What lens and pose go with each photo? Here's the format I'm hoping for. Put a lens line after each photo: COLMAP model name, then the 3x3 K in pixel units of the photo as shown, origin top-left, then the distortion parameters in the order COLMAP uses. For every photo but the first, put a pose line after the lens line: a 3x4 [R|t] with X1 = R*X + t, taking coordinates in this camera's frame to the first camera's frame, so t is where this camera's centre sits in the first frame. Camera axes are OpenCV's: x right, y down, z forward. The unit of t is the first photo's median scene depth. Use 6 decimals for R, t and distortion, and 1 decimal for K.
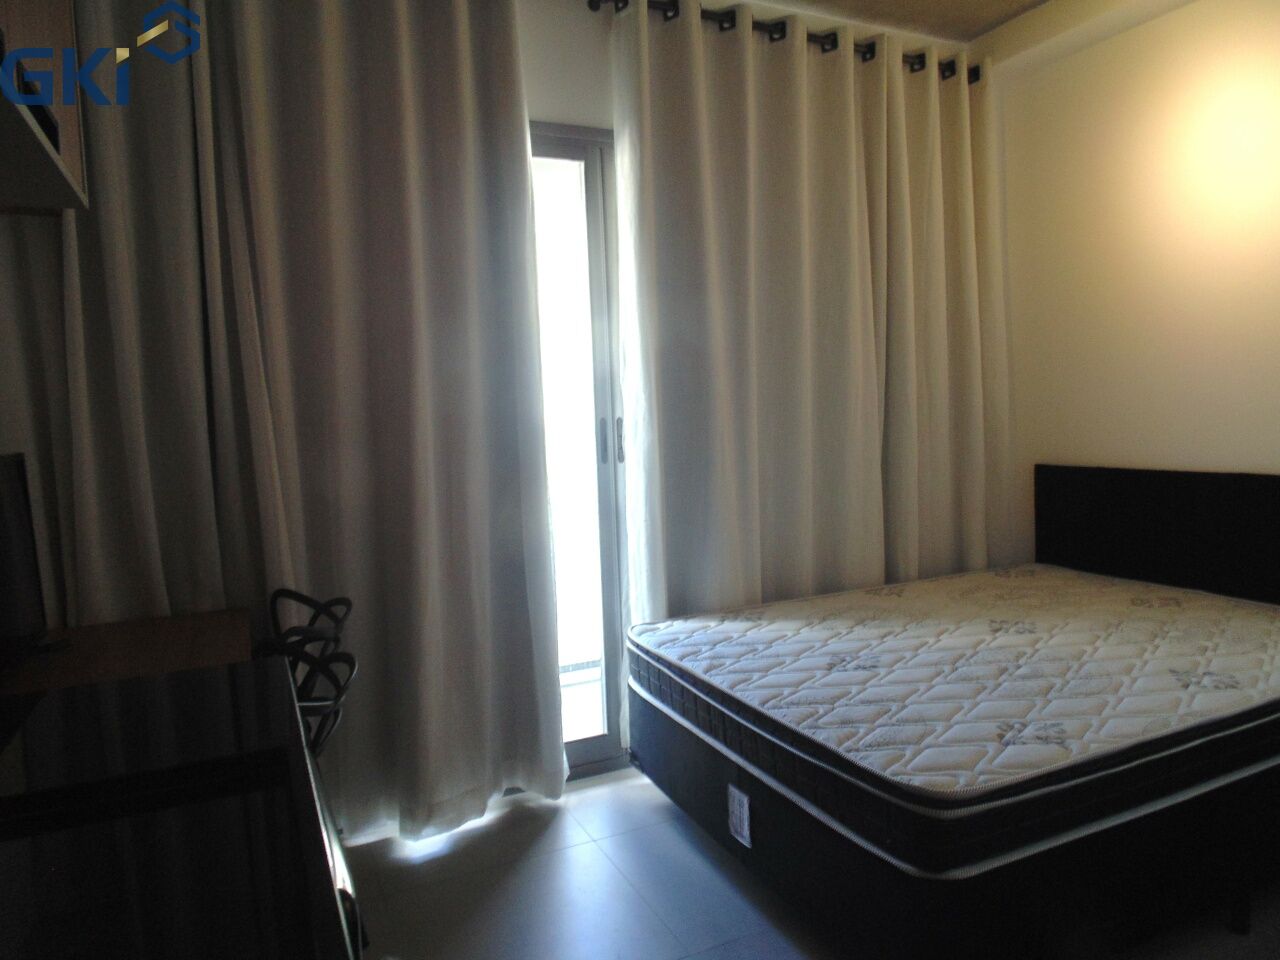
lens RADIAL K [[850.3, 0, 634.2], [0, 850.3, 478.6], [0, 0, 1]] dist [-0.020565, 0.003297]
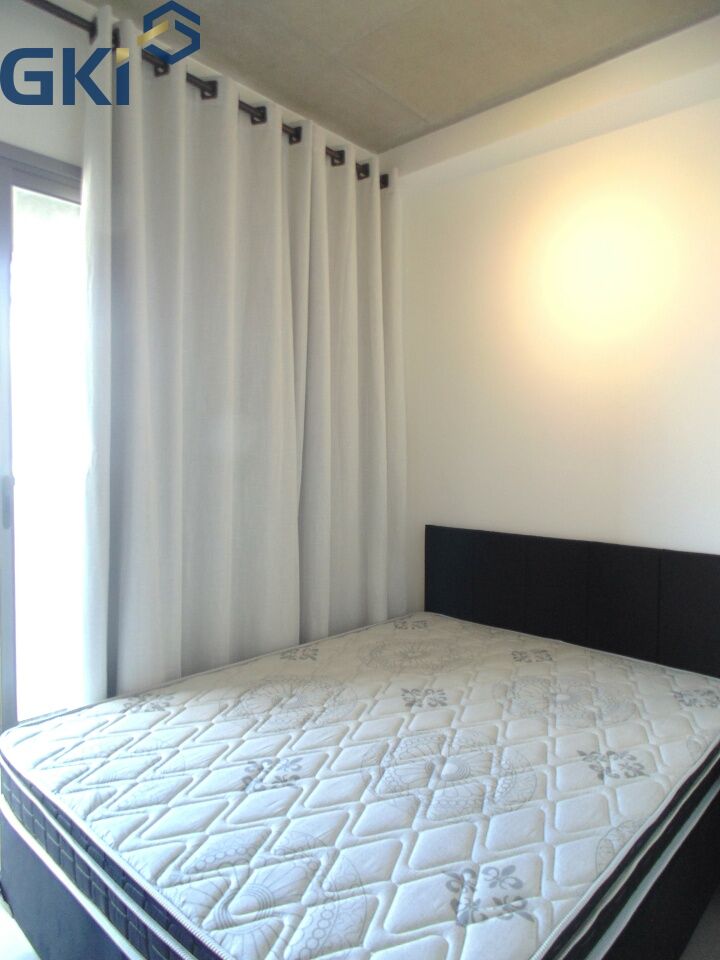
lens RADIAL K [[637.7, 0, 367.5], [0, 637.7, 484.6], [0, 0, 1]] dist [-0.020565, 0.003297]
pose [[0.915087, 0.030783, 0.402080, 0.068851], [-0.016477, 0.999104, -0.038991, -0.049175], [-0.402920, 0.029055, 0.914774, 0.317564]]
